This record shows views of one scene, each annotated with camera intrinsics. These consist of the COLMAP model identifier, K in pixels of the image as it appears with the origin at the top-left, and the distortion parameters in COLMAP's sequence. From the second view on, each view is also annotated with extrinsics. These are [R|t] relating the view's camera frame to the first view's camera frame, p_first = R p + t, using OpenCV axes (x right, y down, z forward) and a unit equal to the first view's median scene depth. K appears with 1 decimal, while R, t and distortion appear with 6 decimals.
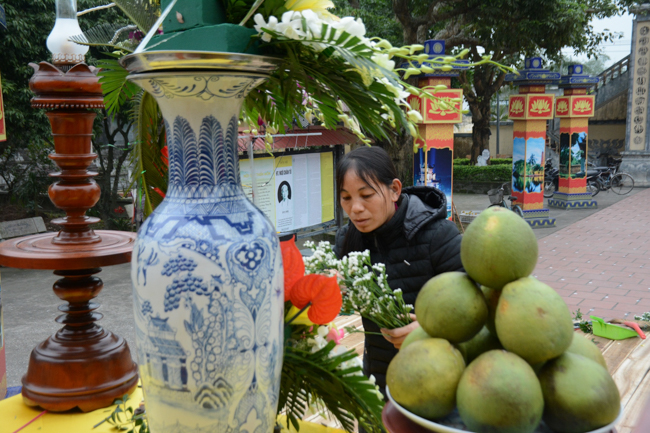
lens RADIAL K [[771.5, 0, 325.0], [0, 771.5, 216.5], [0, 0, 1]] dist [0.001078, -0.012899]
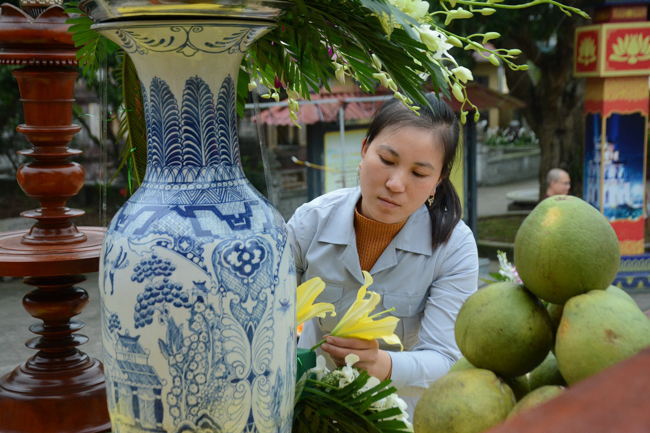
lens RADIAL K [[1107.5, 0, 325.0], [0, 1107.5, 216.5], [0, 0, 1]] dist [0.205832, 0.078093]
pose [[0.991974, 0.005464, -0.126322, 0.122646], [-0.005213, 0.999984, 0.002322, 0.006663], [0.126333, -0.001645, 0.991987, -0.095668]]
